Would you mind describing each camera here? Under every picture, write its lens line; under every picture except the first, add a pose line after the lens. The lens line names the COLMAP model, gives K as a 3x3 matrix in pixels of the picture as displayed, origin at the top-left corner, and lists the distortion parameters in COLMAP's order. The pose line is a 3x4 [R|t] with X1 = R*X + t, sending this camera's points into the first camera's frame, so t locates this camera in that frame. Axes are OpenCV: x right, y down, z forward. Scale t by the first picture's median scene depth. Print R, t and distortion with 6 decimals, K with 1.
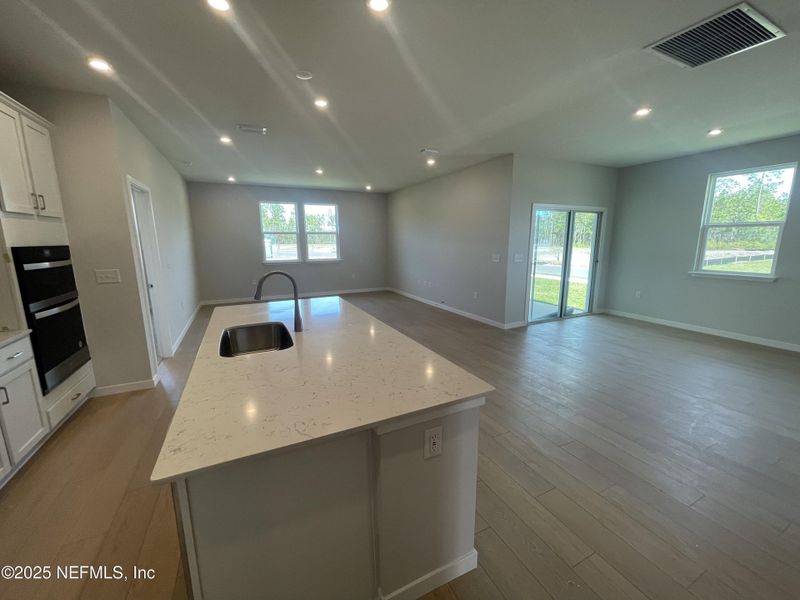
lens RADIAL K [[323.7, 0, 400.8], [0, 323.7, 299.0], [0, 0, 1]] dist [-0.001109, 0.000824]
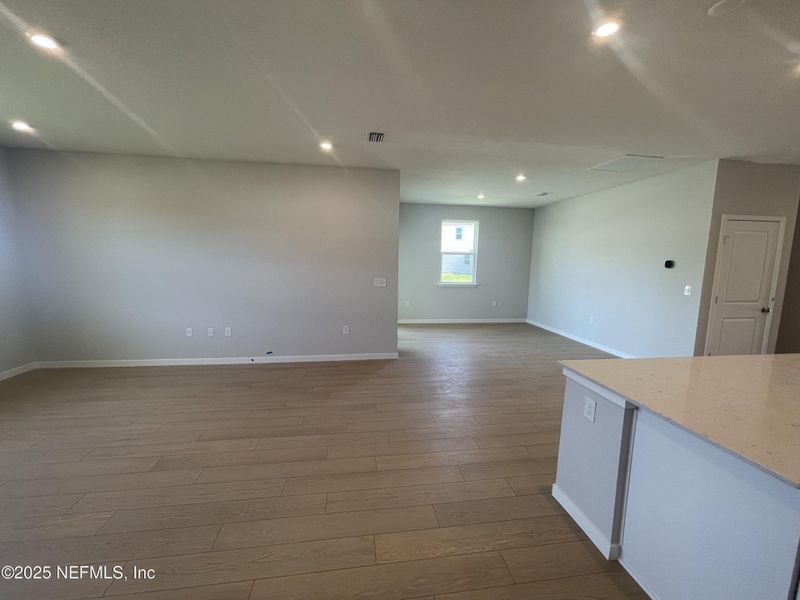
lens RADIAL K [[323.7, 0, 401.7], [0, 323.7, 295.8], [0, 0, 1]] dist [-0.001109, 0.000824]
pose [[0.306239, -0.095960, 0.947106, -0.498855], [0.153692, 0.986838, 0.050291, -0.119169], [-0.939466, 0.130162, 0.316956, 0.643466]]
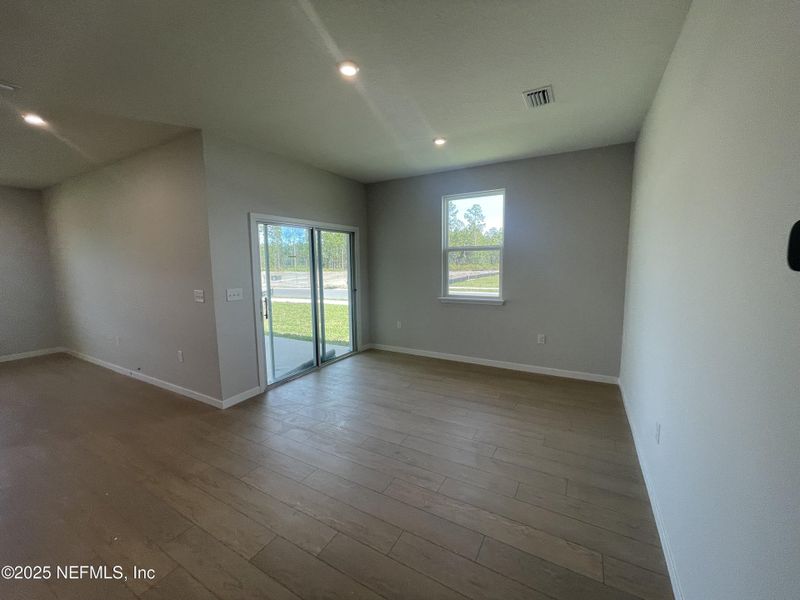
lens RADIAL K [[323.7, 0, 400.6], [0, 323.7, 297.2], [0, 0, 1]] dist [-0.001109, 0.000824]
pose [[0.828112, -0.065861, 0.556681, 0.257969], [0.111031, 0.992670, -0.047724, -0.048863], [-0.549457, 0.101330, 0.829355, 0.262958]]
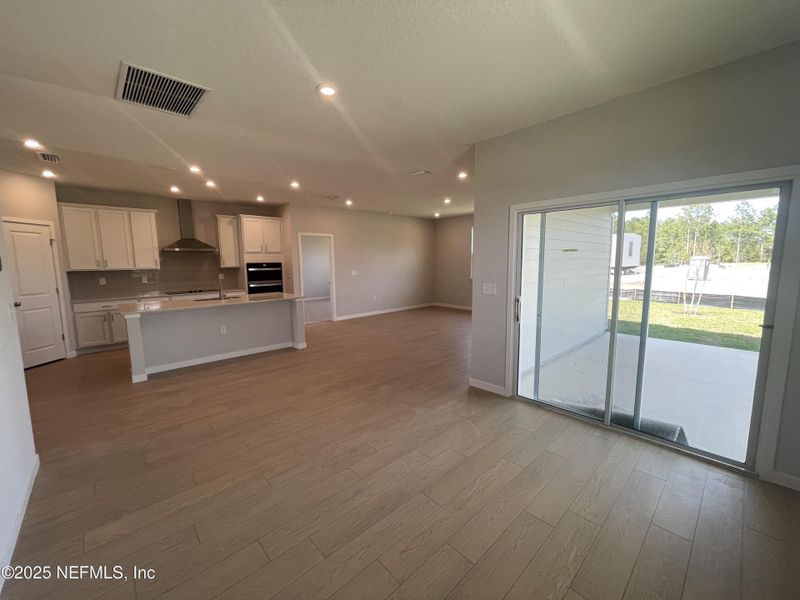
lens RADIAL K [[323.7, 0, 398.6], [0, 323.7, 298.3], [0, 0, 1]] dist [-0.001109, 0.000824]
pose [[0.288317, 0.118051, -0.950230, 0.883662], [-0.167448, 0.983296, 0.071353, -0.113969], [0.942780, 0.138542, 0.303268, 0.571974]]
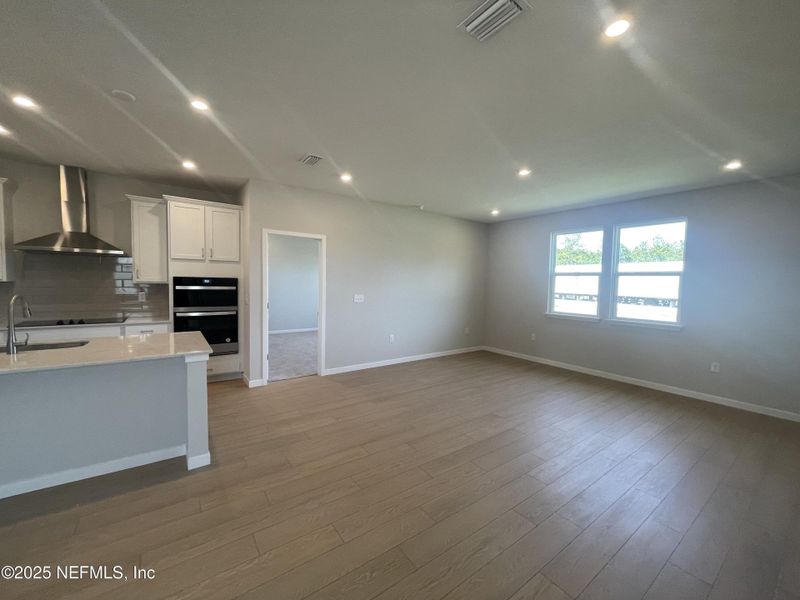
lens RADIAL K [[323.7, 0, 400.3], [0, 323.7, 296.7], [0, 0, 1]] dist [-0.001109, 0.000824]
pose [[0.172523, 0.056383, -0.983390, 0.349373], [-0.202191, 0.979128, 0.020667, -0.135907], [0.964030, 0.195268, 0.180322, 0.754513]]
